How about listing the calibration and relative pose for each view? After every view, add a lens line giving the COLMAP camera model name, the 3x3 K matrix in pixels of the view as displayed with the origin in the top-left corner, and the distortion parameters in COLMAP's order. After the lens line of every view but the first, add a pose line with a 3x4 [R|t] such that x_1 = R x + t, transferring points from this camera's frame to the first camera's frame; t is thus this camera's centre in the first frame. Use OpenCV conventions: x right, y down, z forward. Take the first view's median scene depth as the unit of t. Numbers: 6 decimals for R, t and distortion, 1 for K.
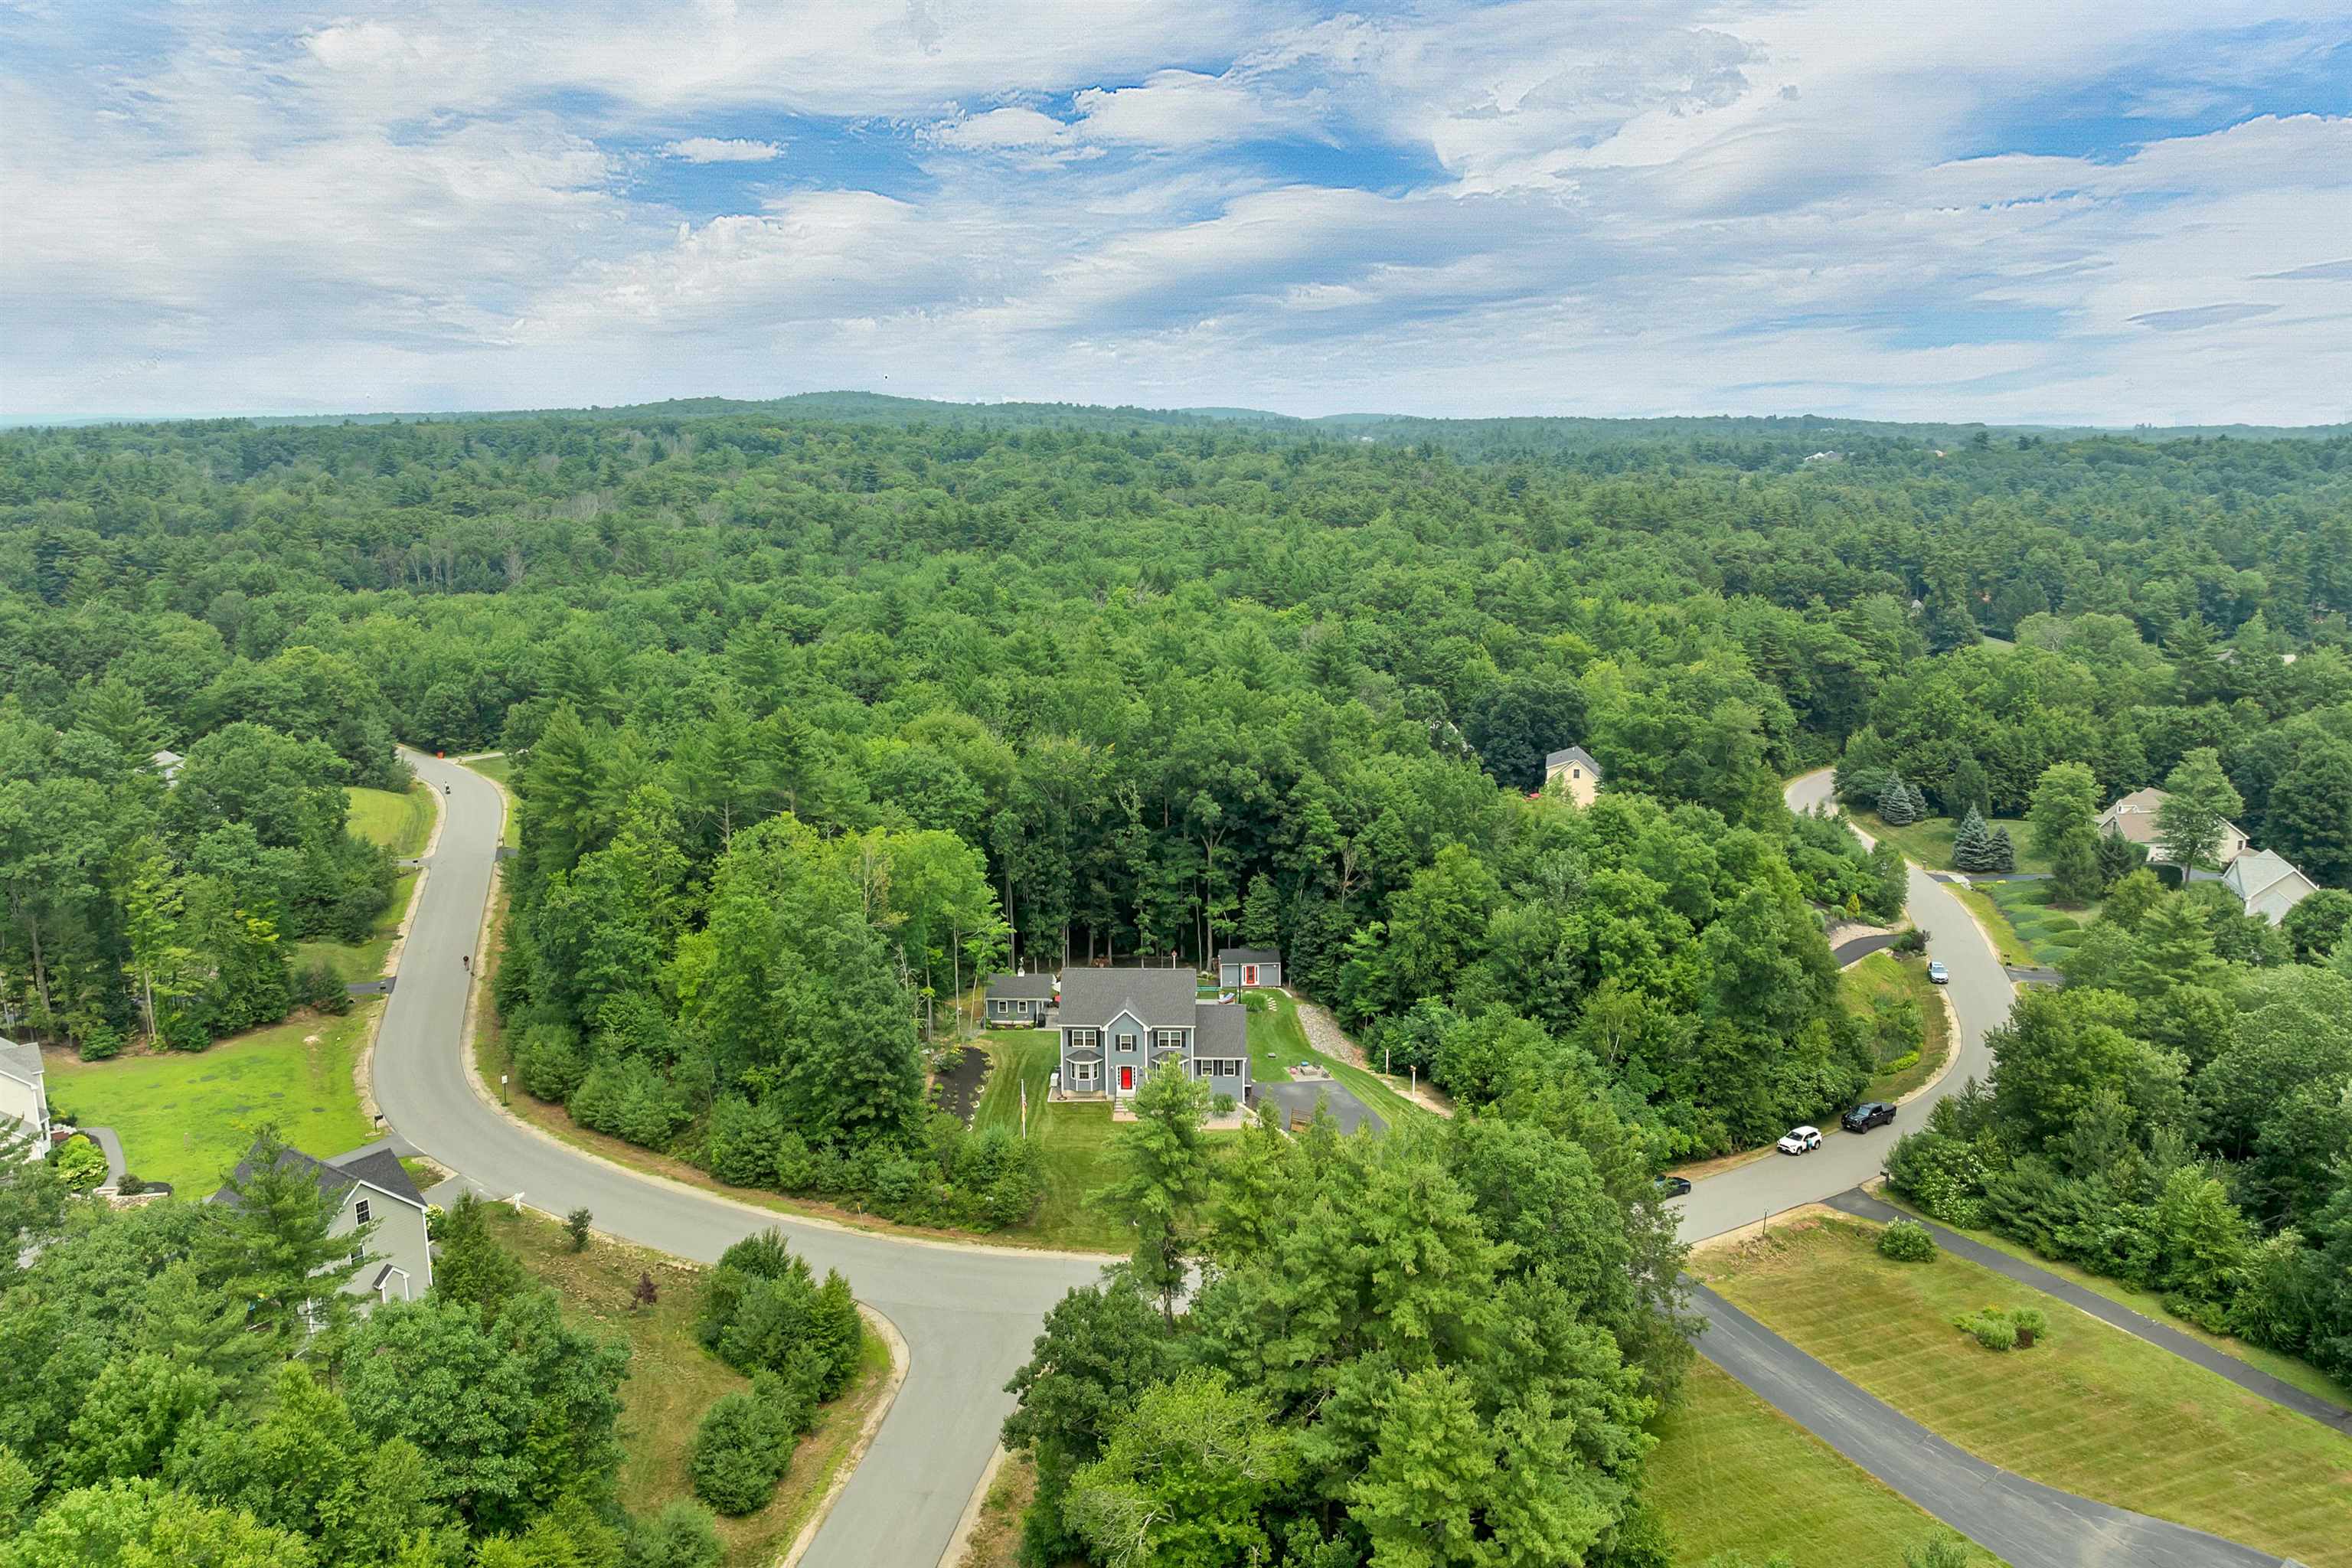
lens RADIAL K [[1714.1, 0, 1171.0], [0, 1714.1, 757.3], [0, 0, 1]] dist [-0.029837, -0.005177]
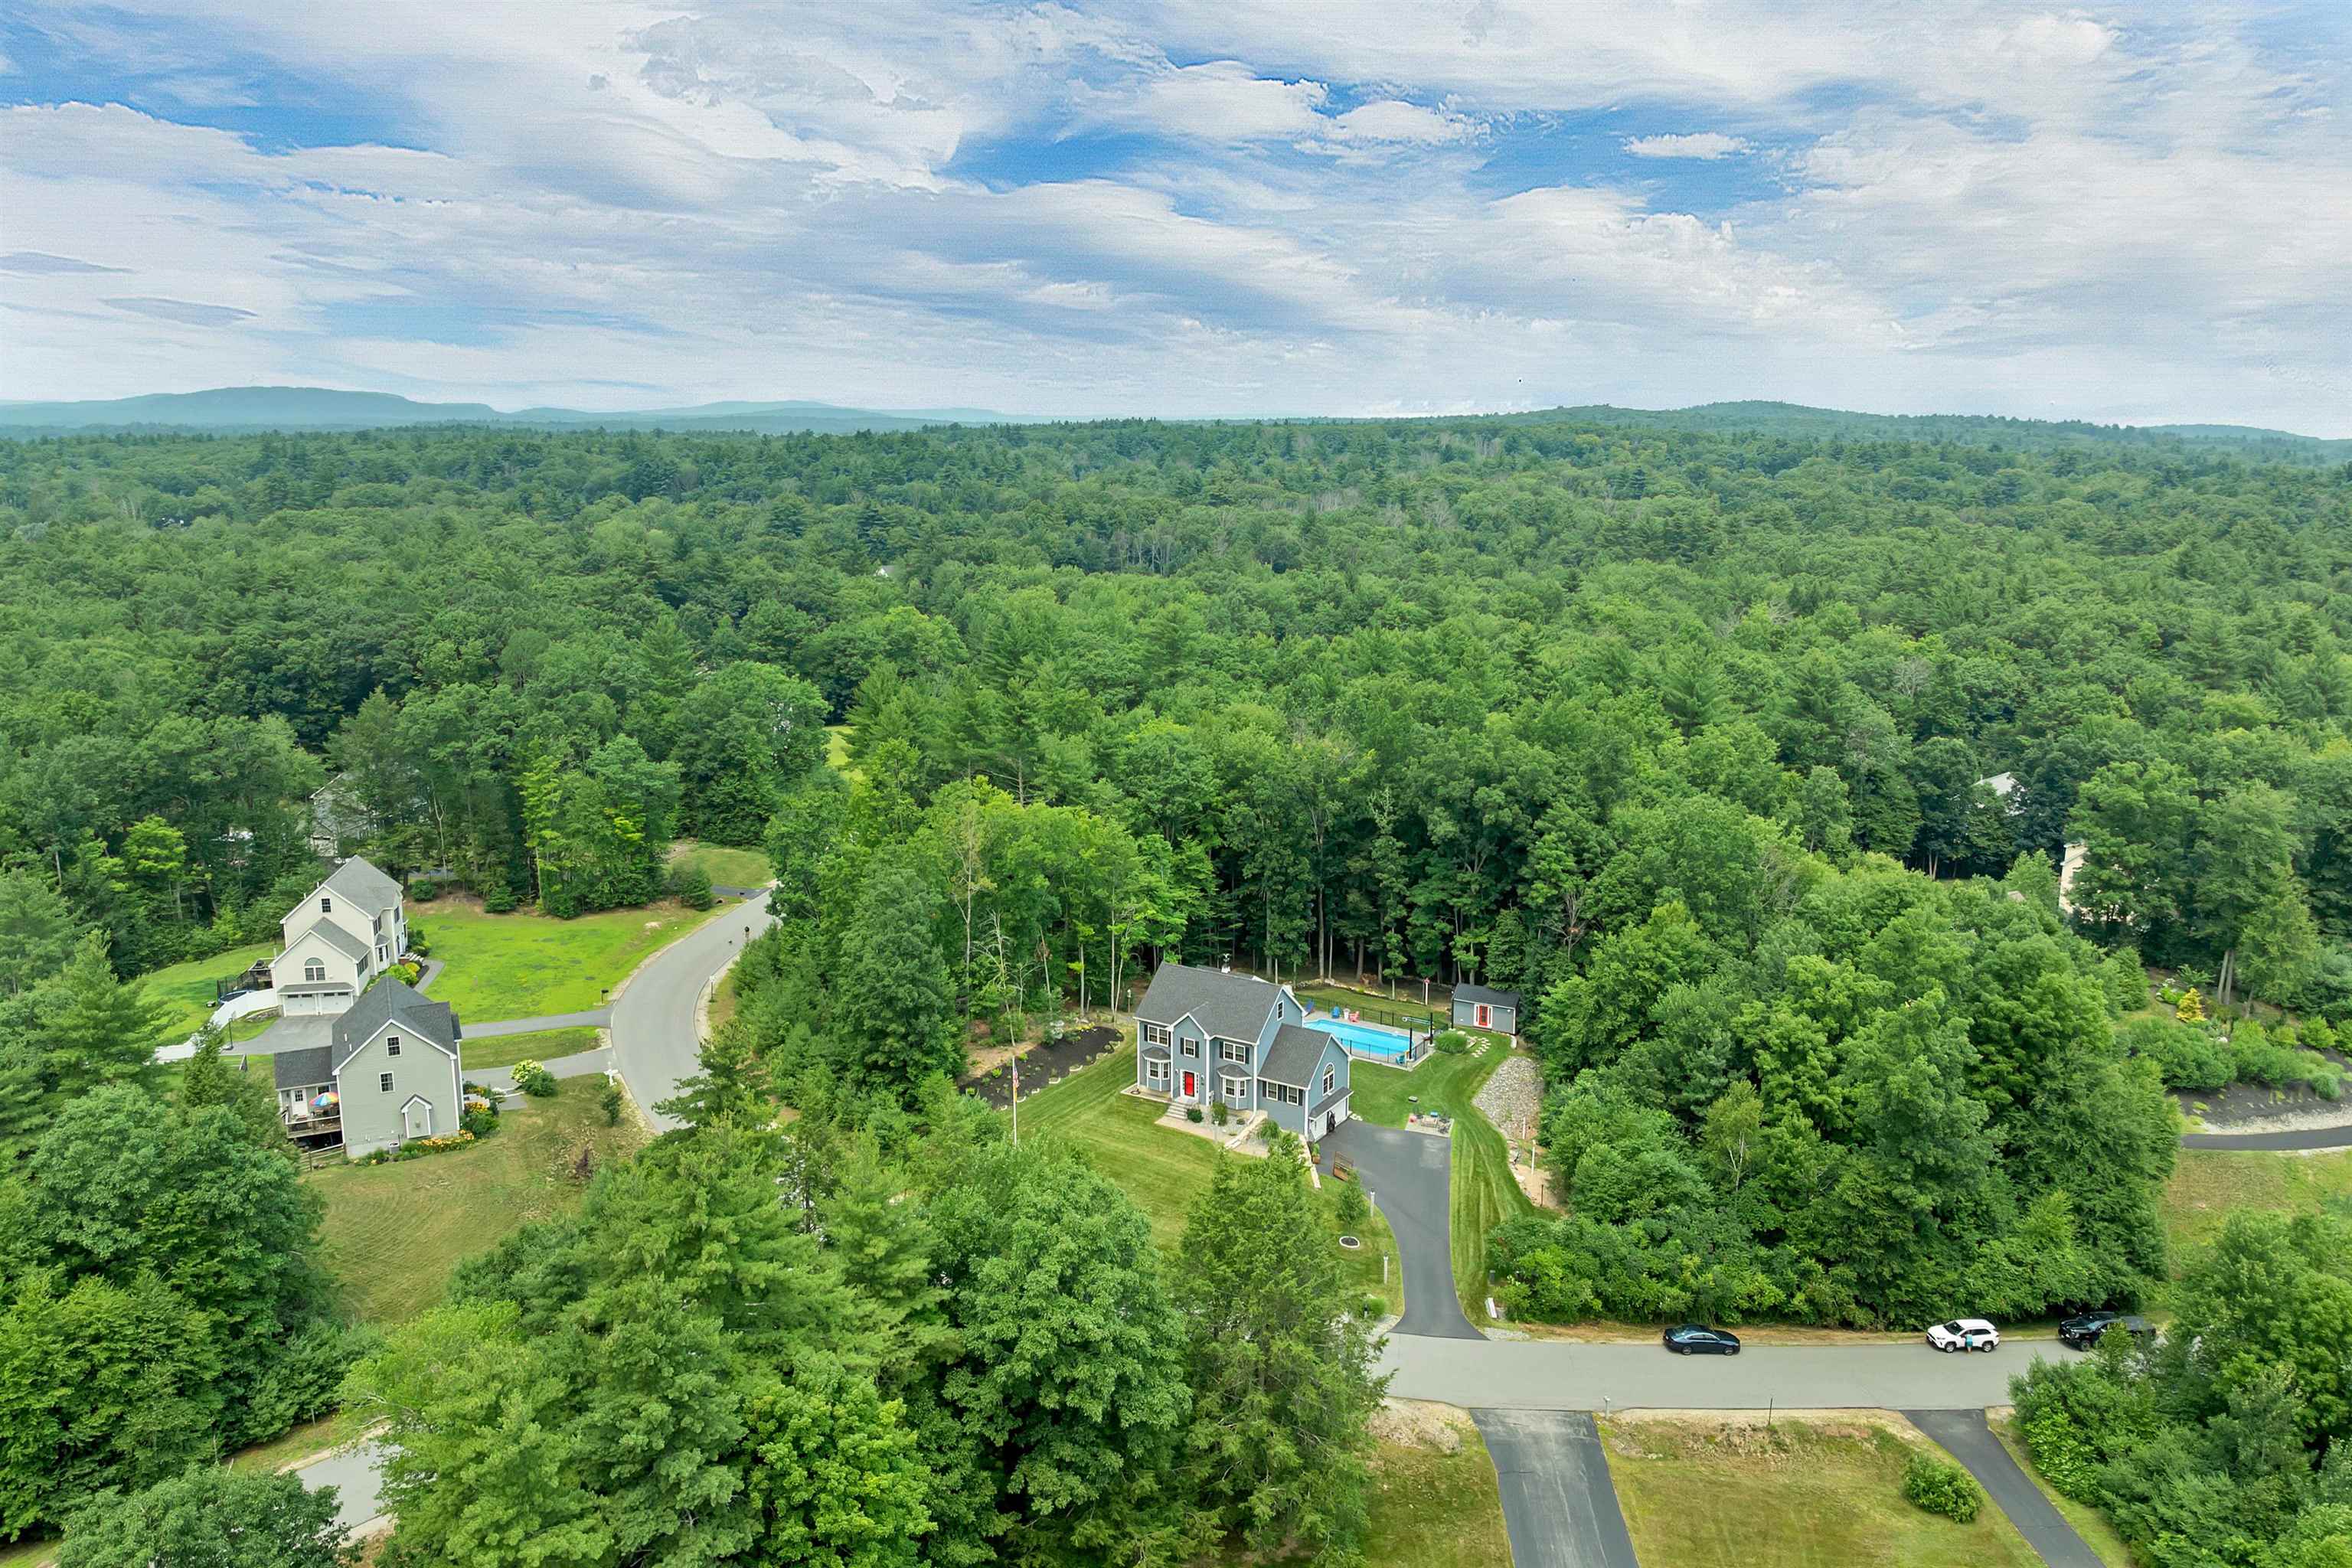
lens RADIAL K [[1714.1, 0, 1171.0], [0, 1714.1, 757.3], [0, 0, 1]] dist [-0.029837, -0.005177]
pose [[0.867469, 0.102764, -0.486762, 0.373141], [-0.105357, 0.994188, 0.022132, -0.014153], [0.486208, 0.032085, 0.873254, 0.132922]]
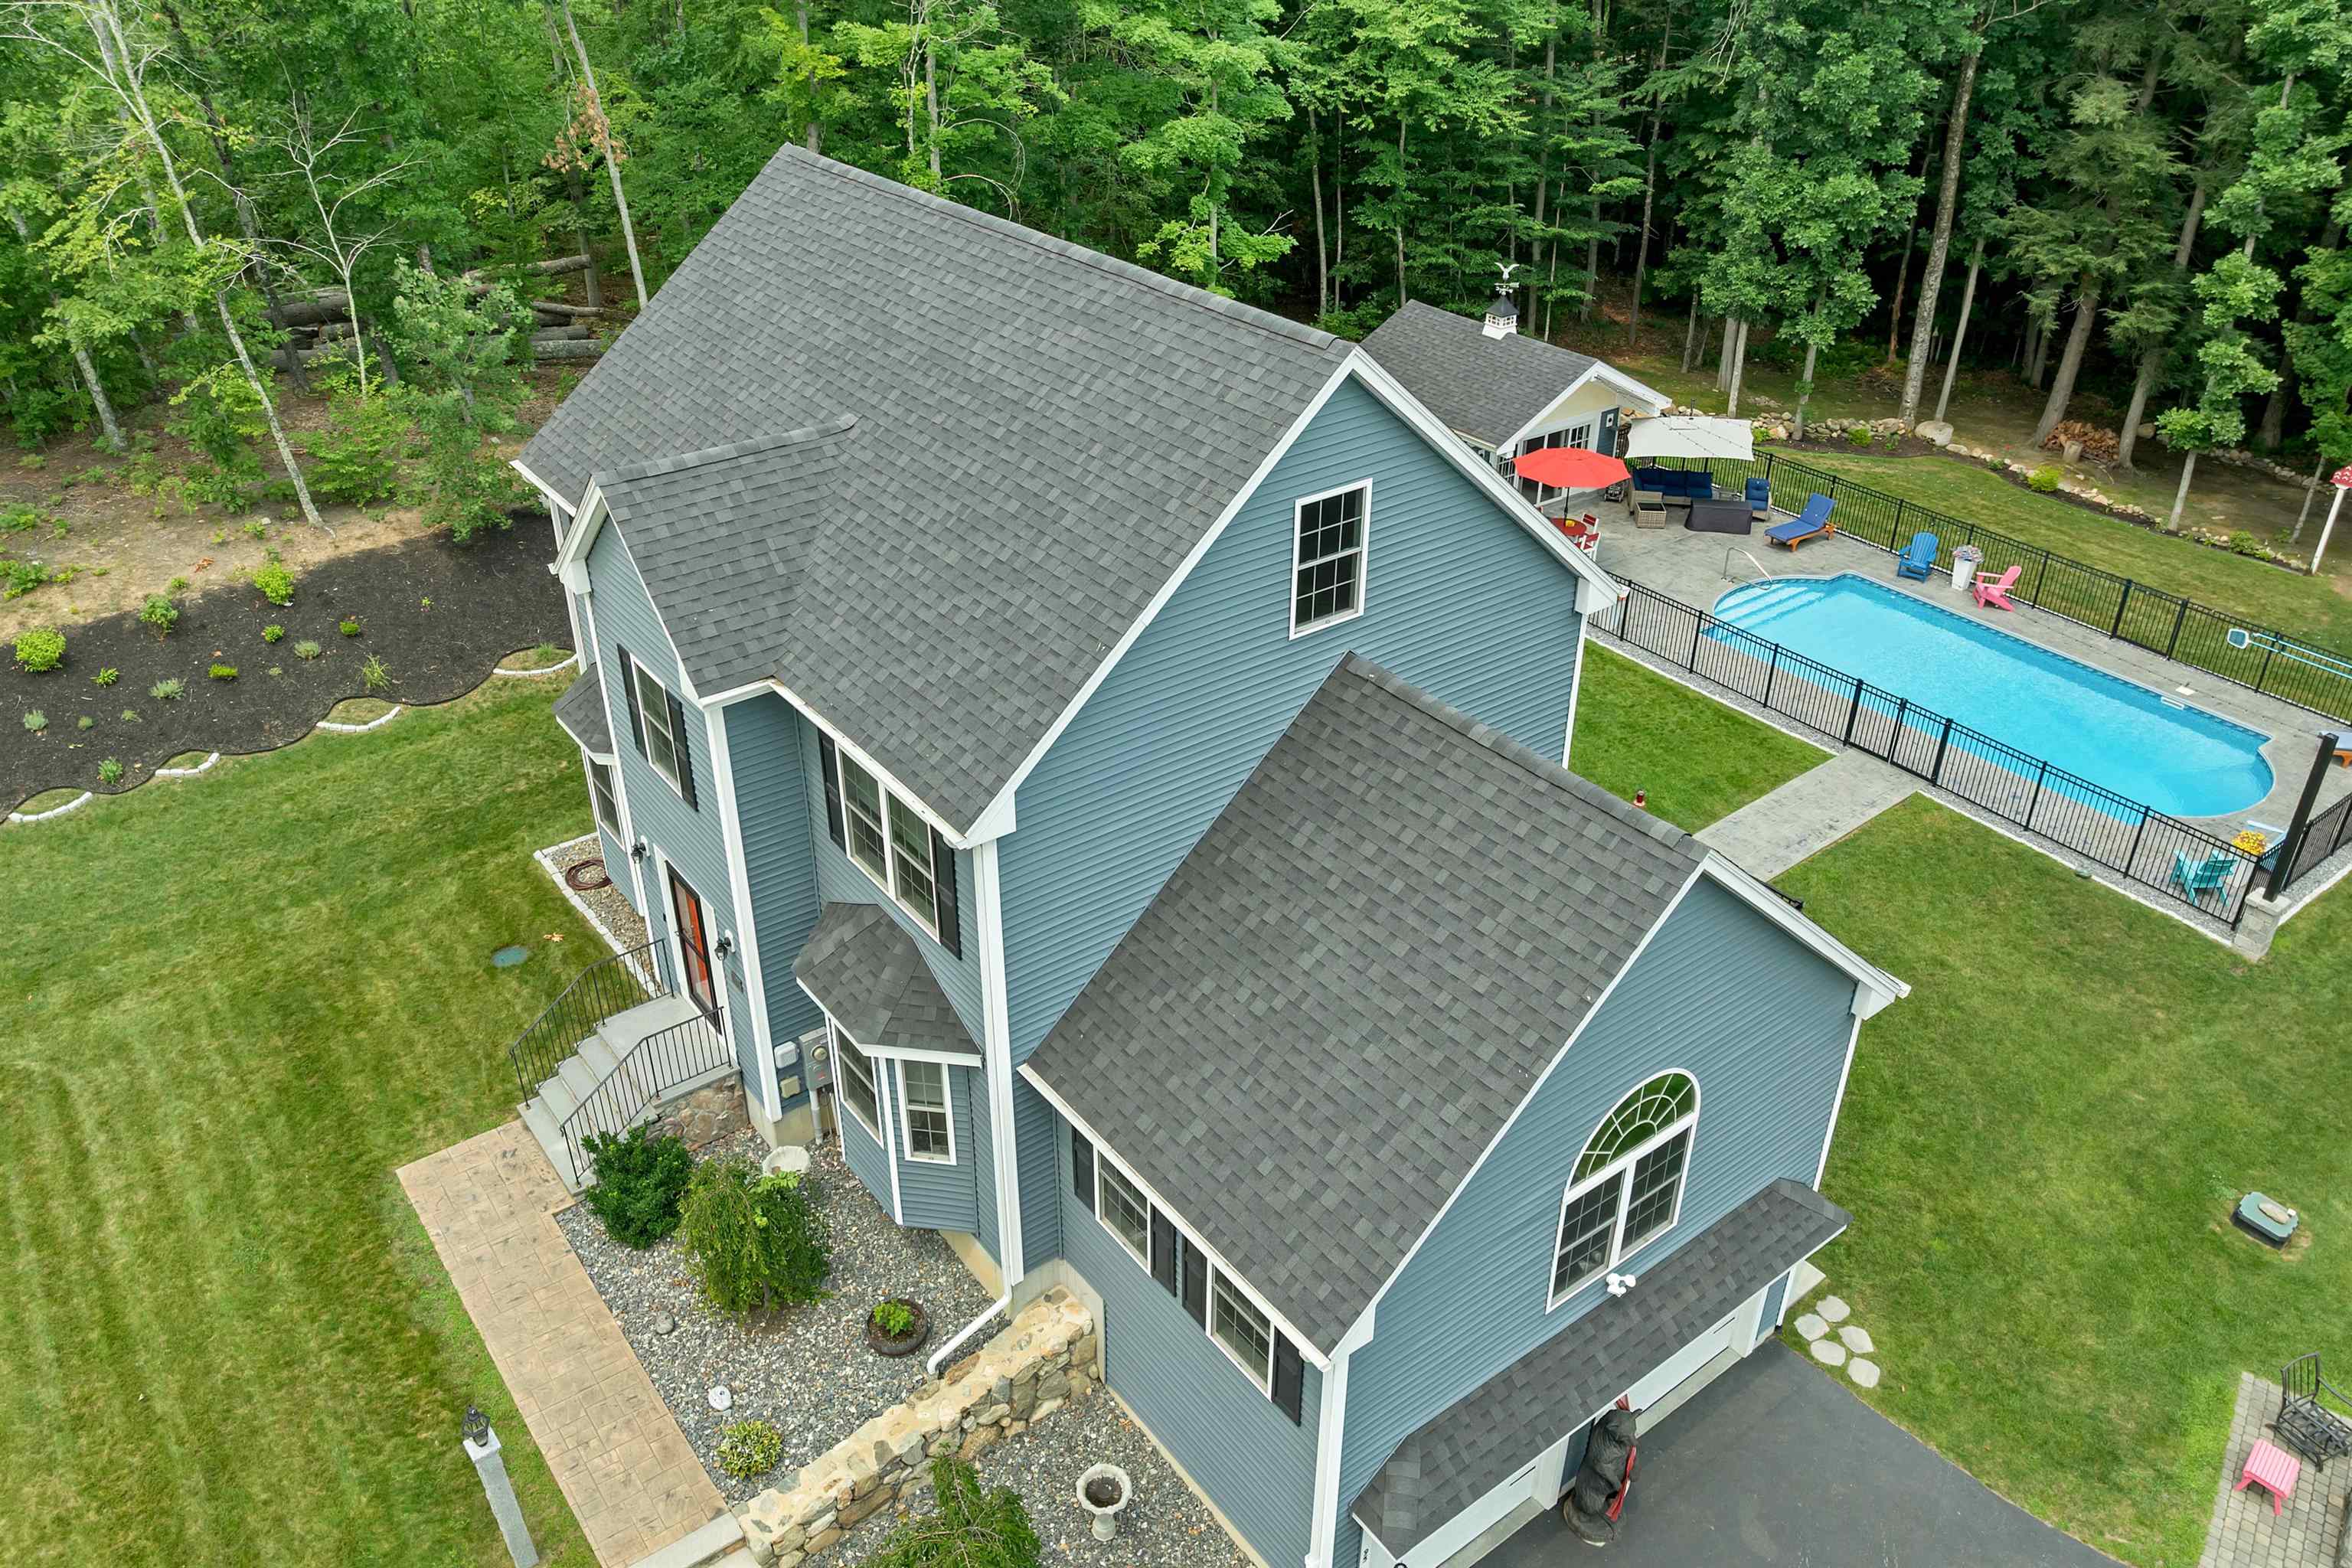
lens RADIAL K [[1714.1, 0, 1171.0], [0, 1714.1, 757.3], [0, 0, 1]] dist [-0.029837, -0.005177]
pose [[0.631582, 0.399152, -0.664667, 0.078596], [-0.160689, 0.906069, 0.391431, 0.098956], [0.758474, -0.140416, 0.636396, 0.847514]]
